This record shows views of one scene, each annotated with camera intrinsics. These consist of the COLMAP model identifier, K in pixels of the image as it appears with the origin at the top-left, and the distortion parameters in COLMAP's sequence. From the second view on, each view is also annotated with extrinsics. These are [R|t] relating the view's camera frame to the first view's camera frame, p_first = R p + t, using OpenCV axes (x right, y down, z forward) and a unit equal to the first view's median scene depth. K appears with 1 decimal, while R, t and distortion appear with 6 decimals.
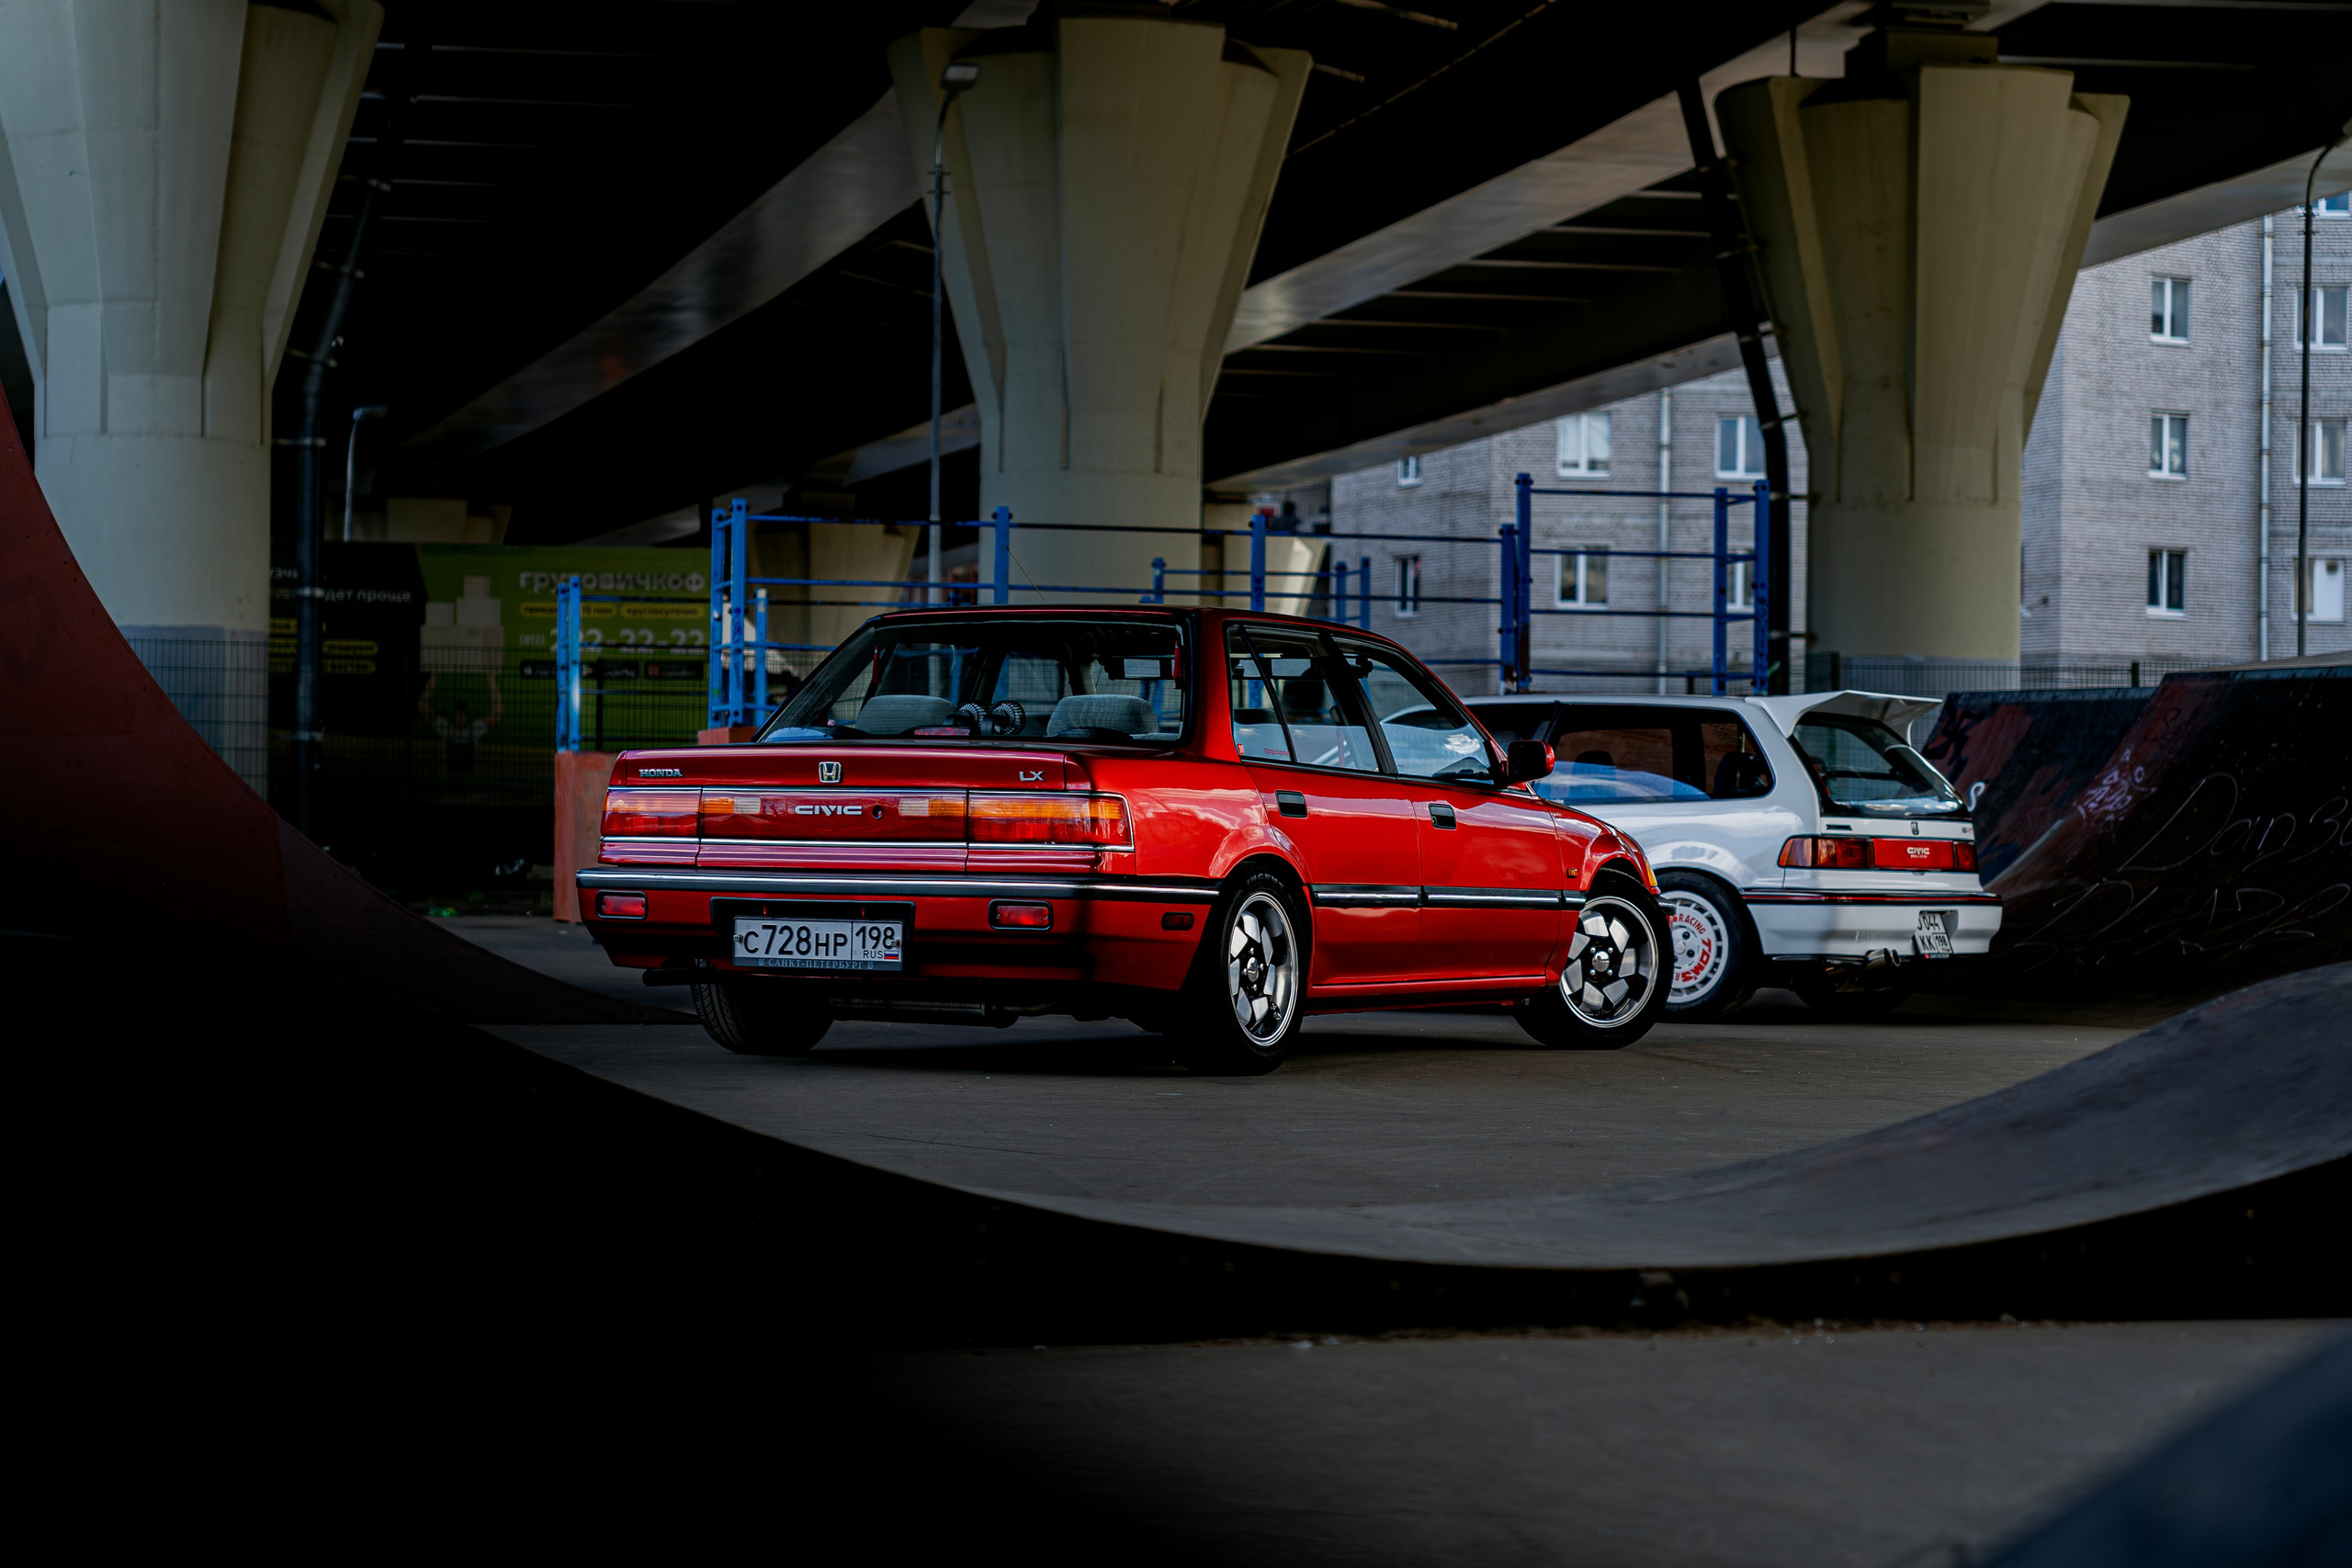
lens RADIAL K [[4855.5, 0, 1176.0], [0, 4855.5, 784.0], [0, 0, 1]] dist [0.068879, 0.121616]
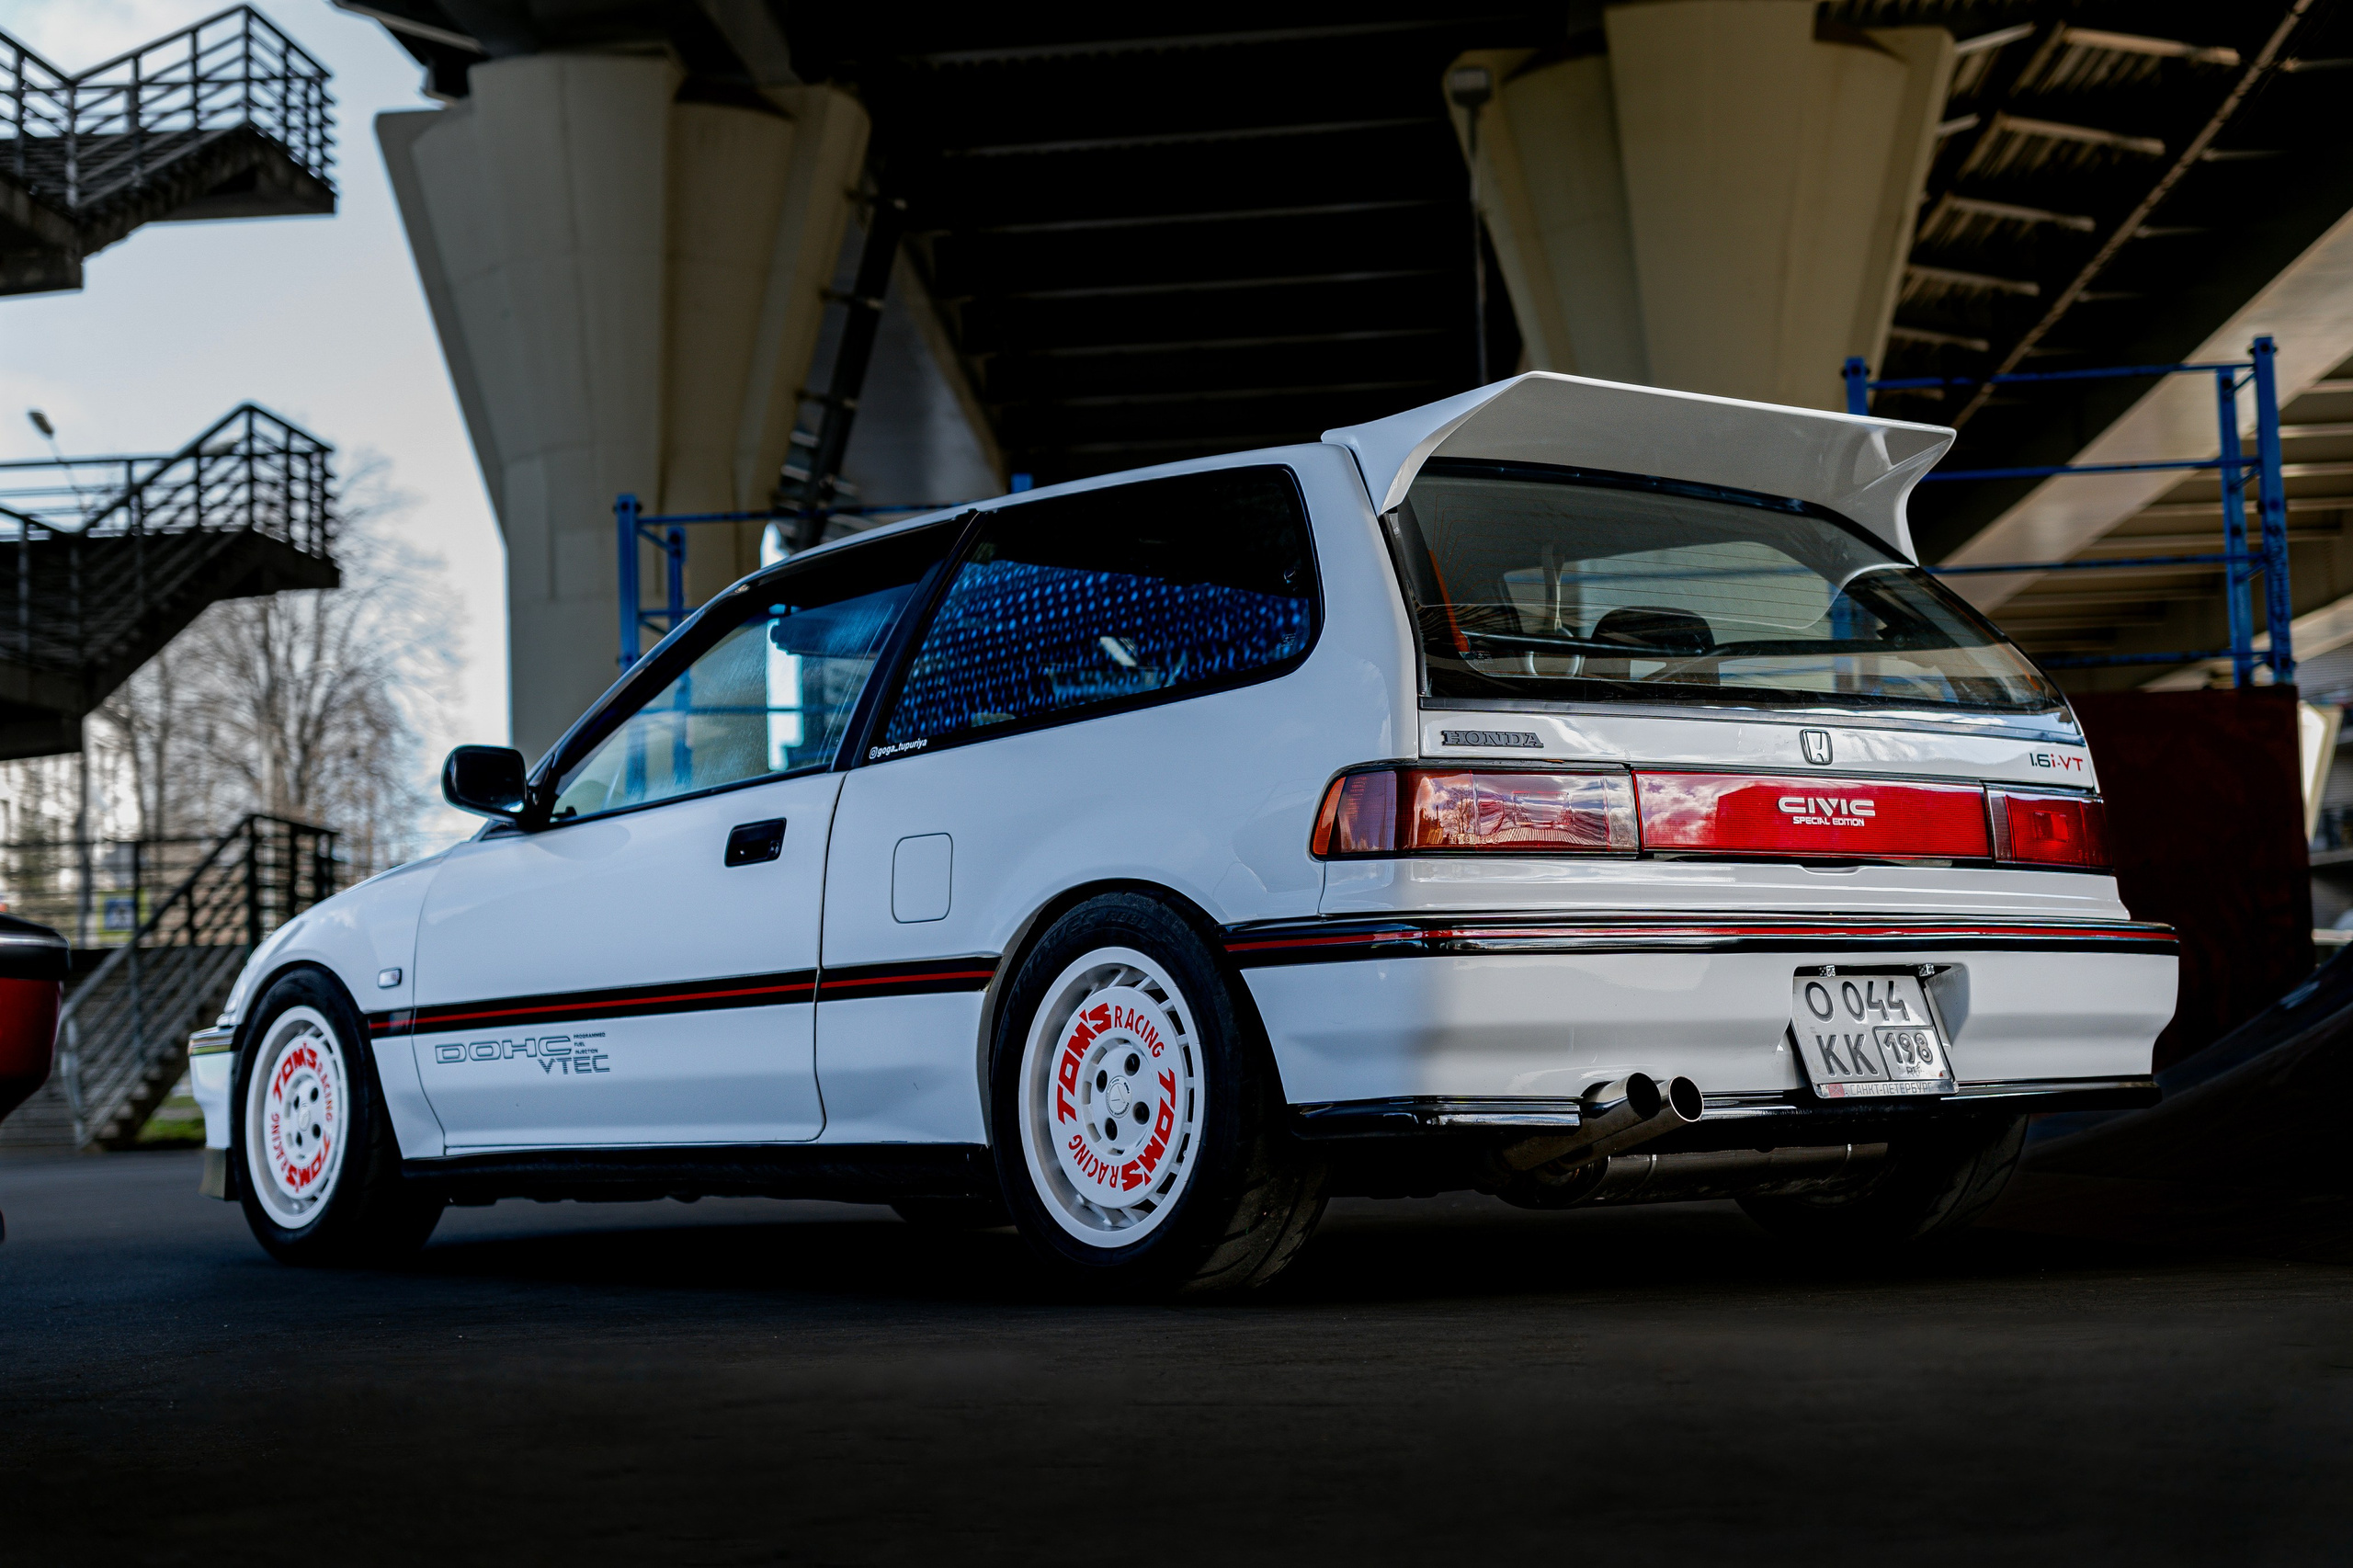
lens RADIAL K [[3699.6, 0, 1176.5], [0, 3699.6, 784.0], [0, 0, 1]] dist [-0.001054, 0.040638]
pose [[0.941785, -0.070154, -0.328815, 0.202628], [0.049250, 0.996225, -0.071489, 0.030282], [0.332589, 0.051133, 0.941685, 0.736000]]
